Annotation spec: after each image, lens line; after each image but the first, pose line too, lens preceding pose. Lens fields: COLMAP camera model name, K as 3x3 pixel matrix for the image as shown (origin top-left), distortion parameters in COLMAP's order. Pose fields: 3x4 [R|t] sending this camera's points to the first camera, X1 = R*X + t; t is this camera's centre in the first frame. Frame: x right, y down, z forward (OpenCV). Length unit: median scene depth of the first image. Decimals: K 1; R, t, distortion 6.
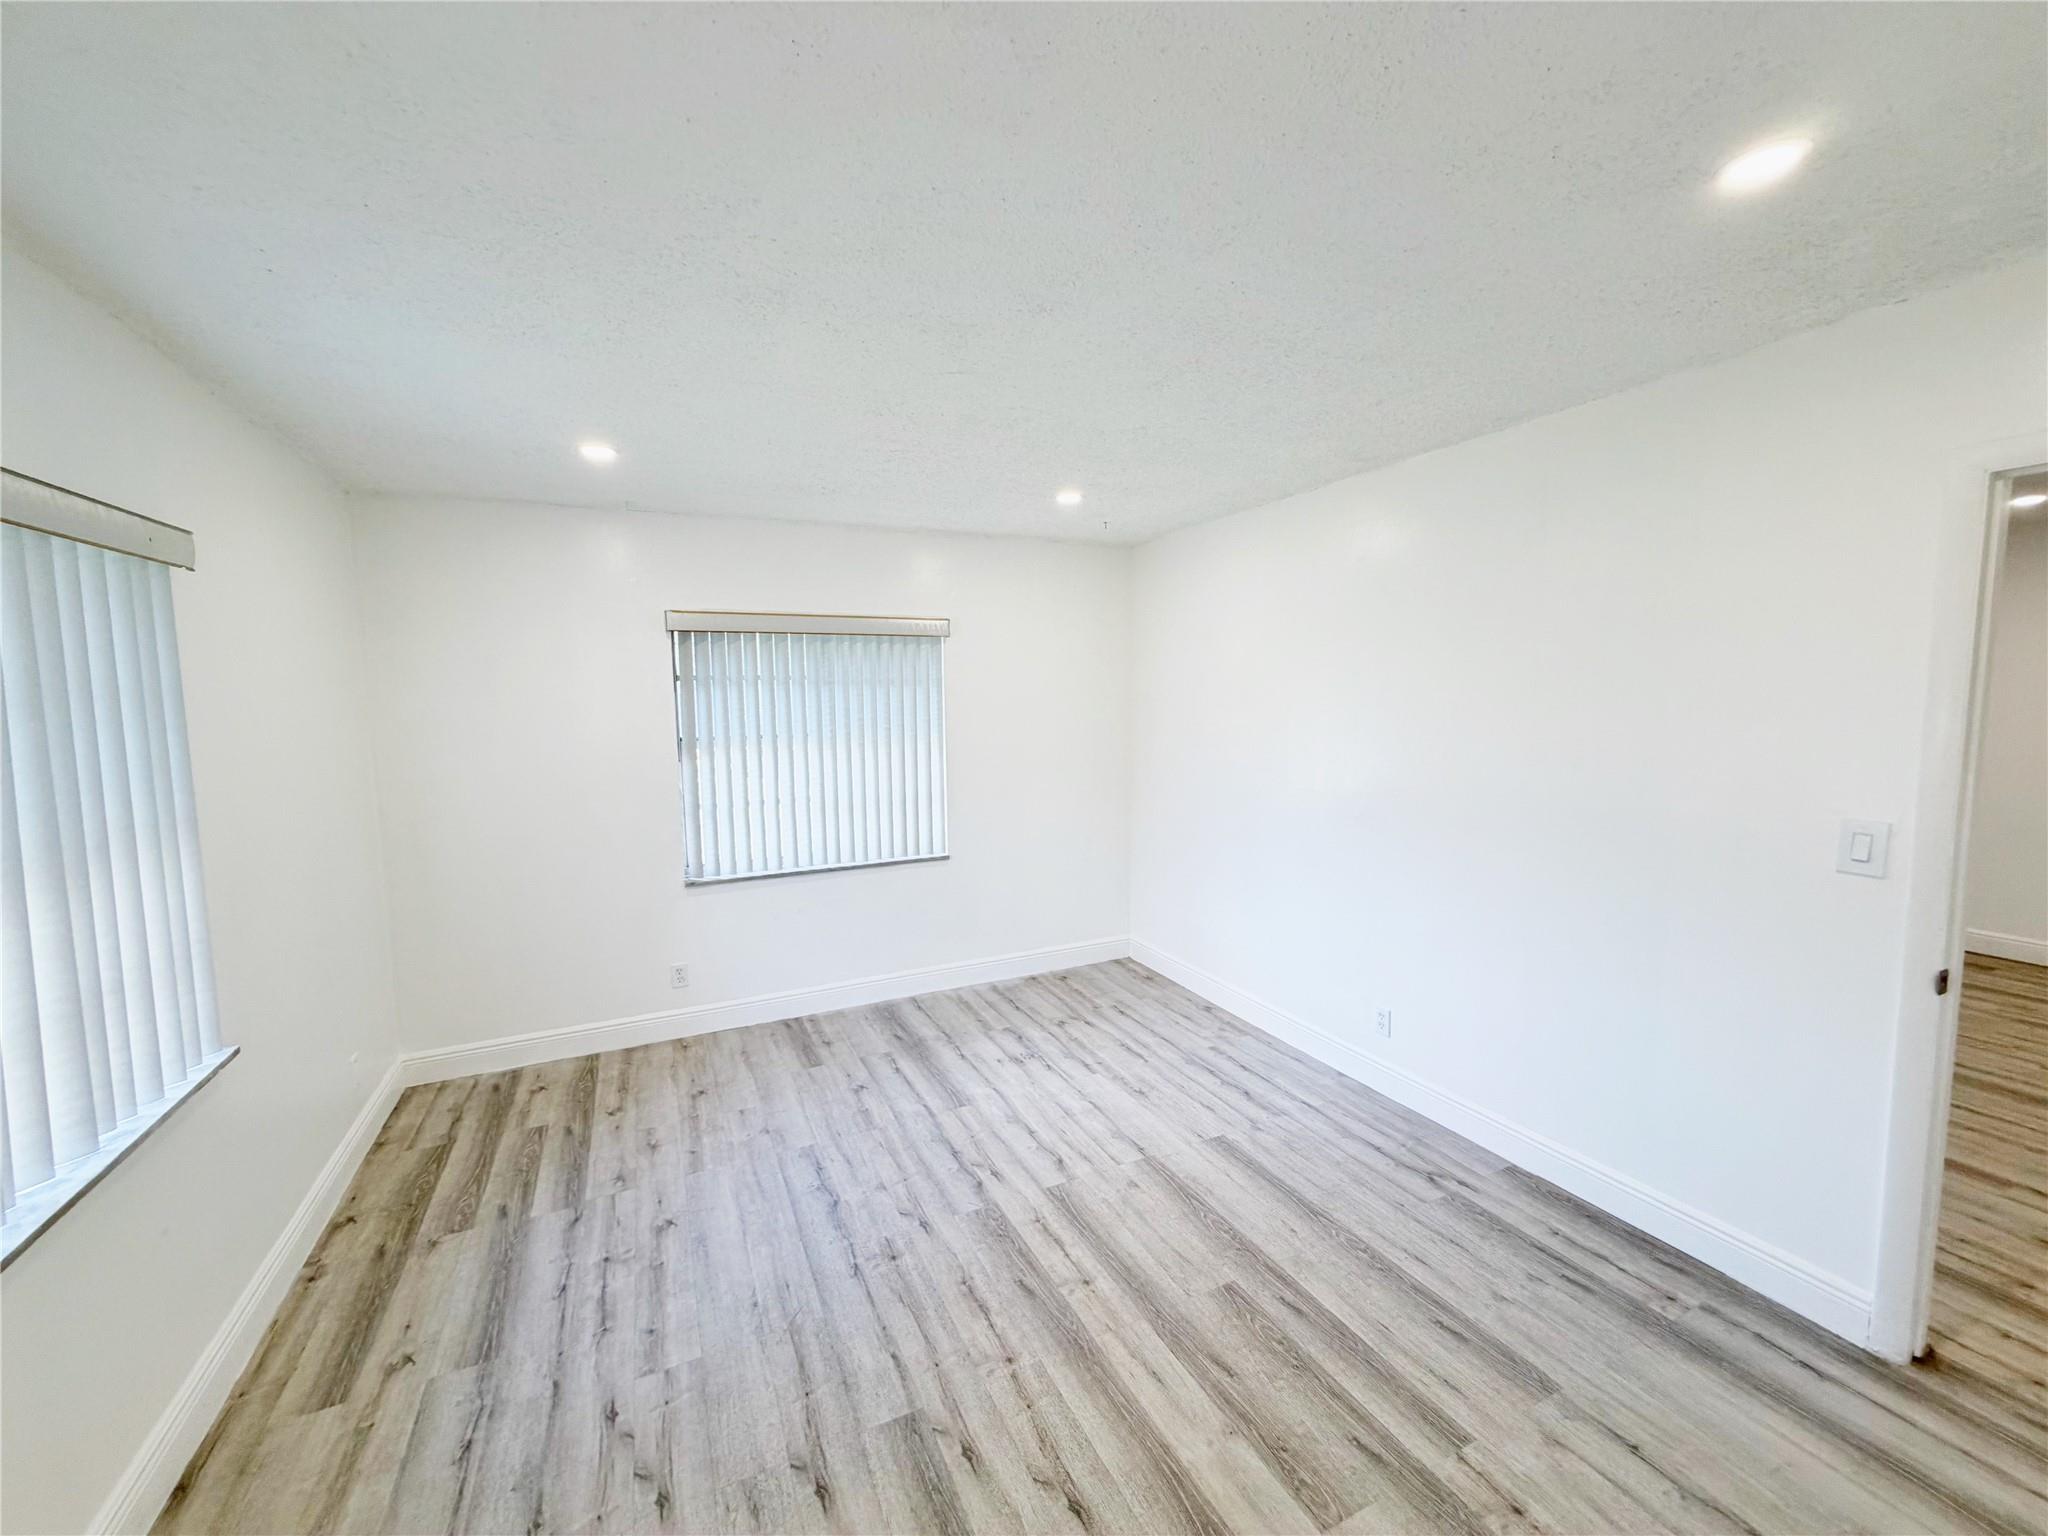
lens RADIAL K [[819.6, 0, 1018.2], [0, 819.6, 766.3], [0, 0, 1]] dist [-0.003078, -0.000543]
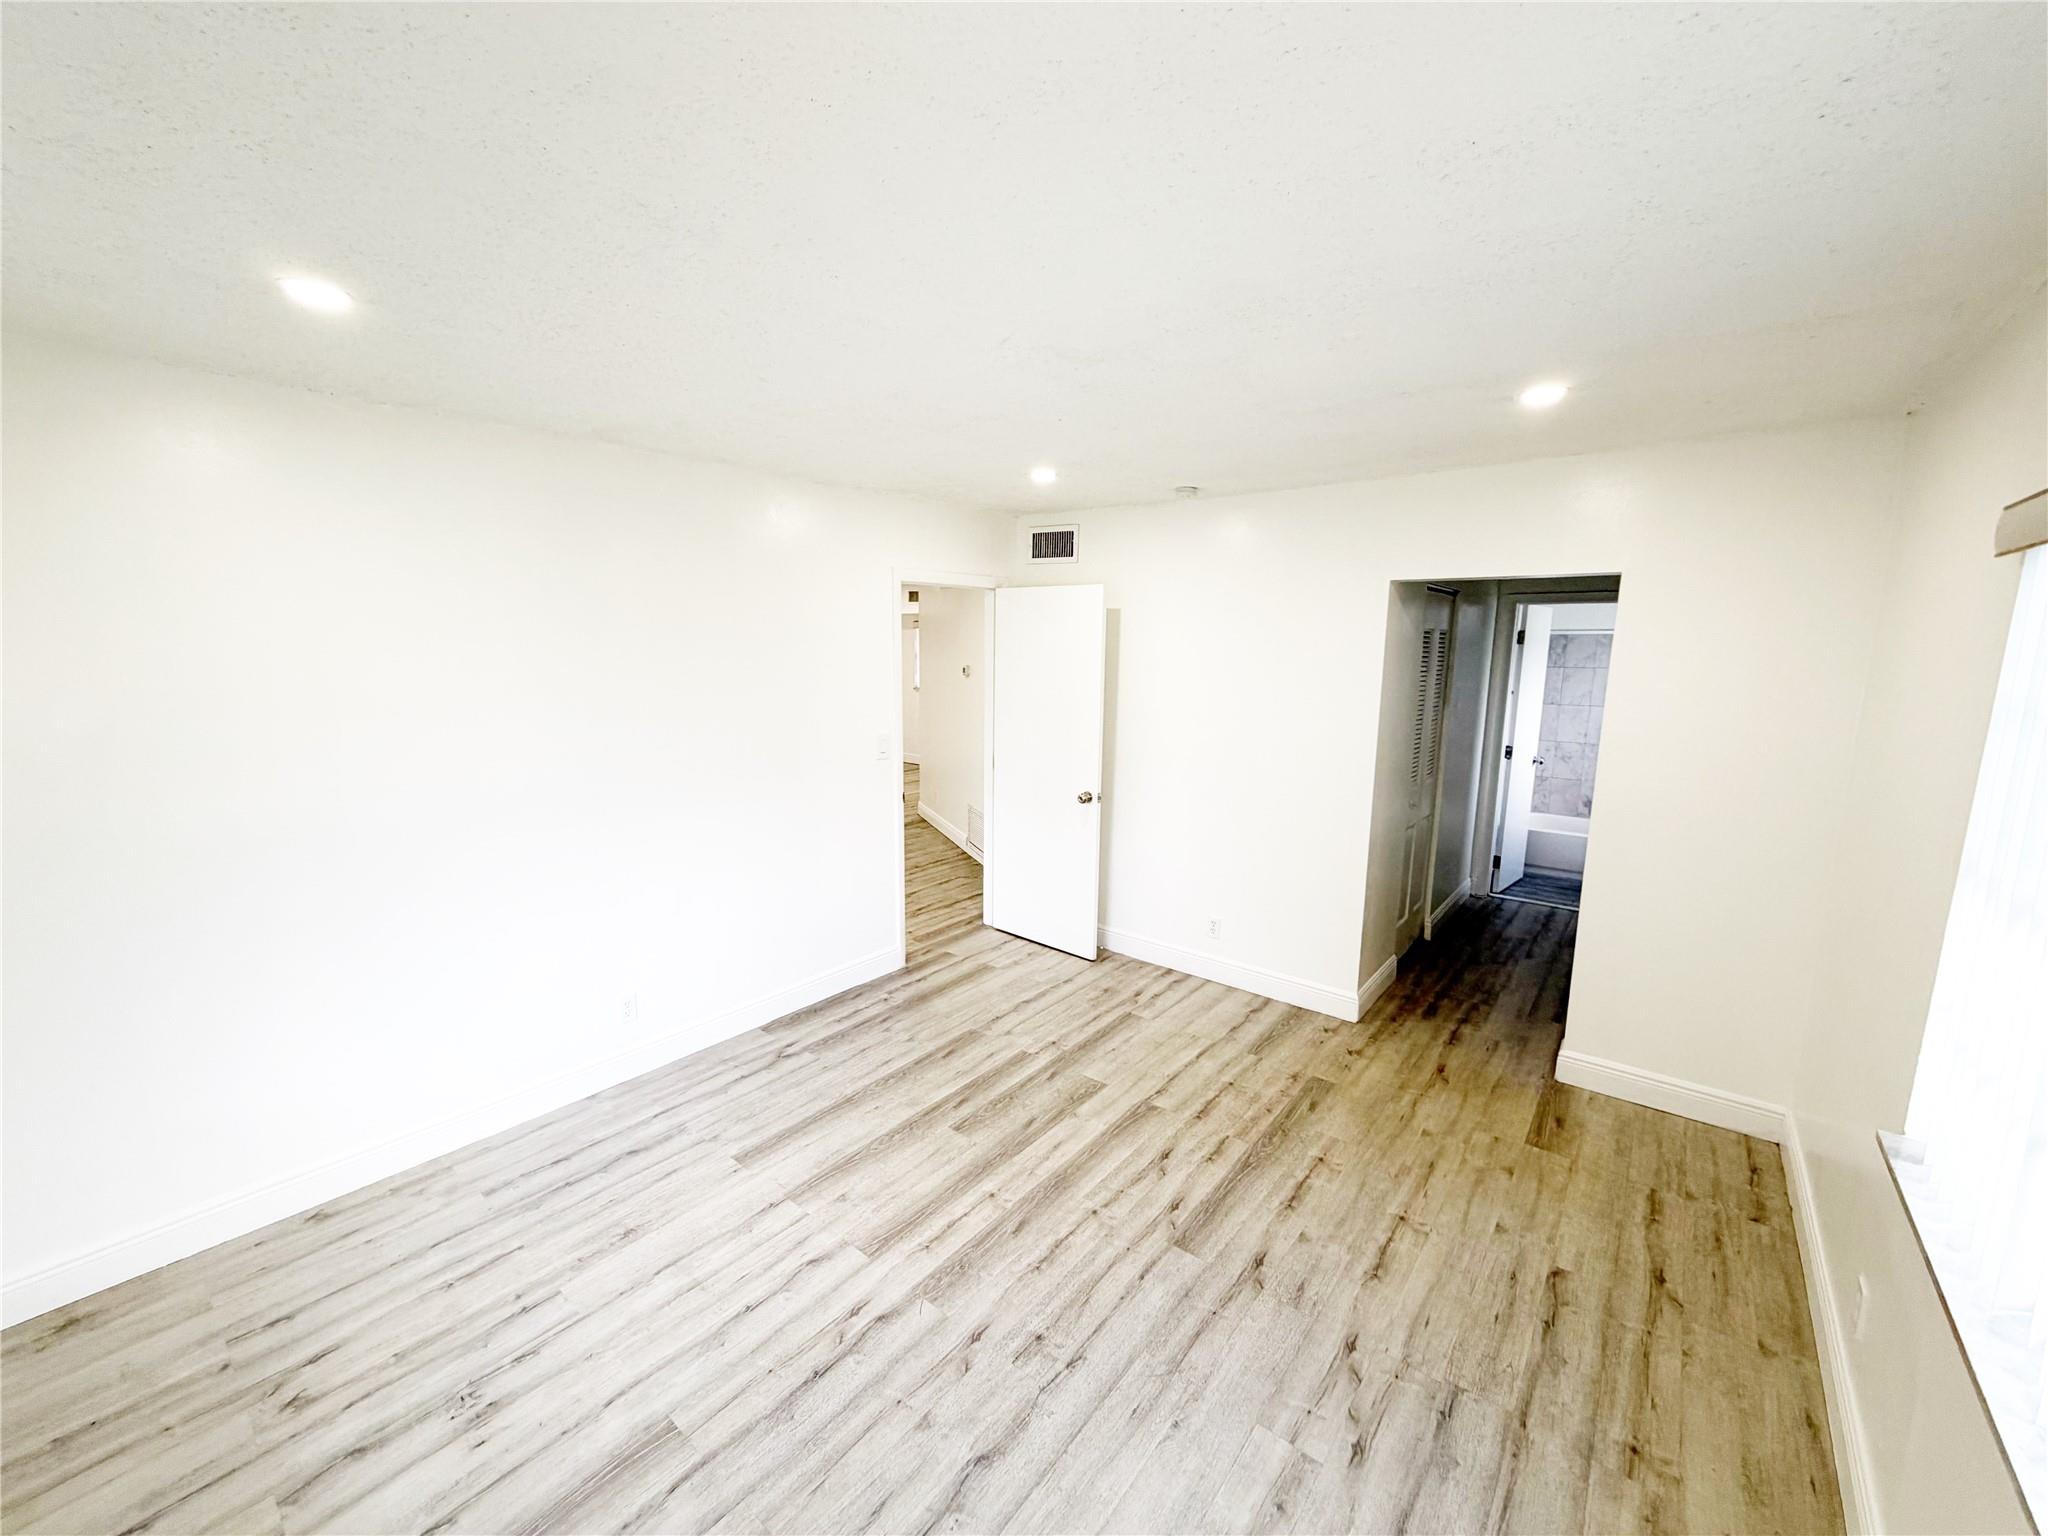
lens RADIAL K [[819.6, 0, 1016.6], [0, 819.6, 772.2], [0, 0, 1]] dist [-0.003078, -0.000543]
pose [[-0.437479, -0.133412, 0.889277, -0.919492], [0.078133, 0.979553, 0.185393, -0.183480], [-0.895828, 0.150587, -0.418110, 1.405860]]
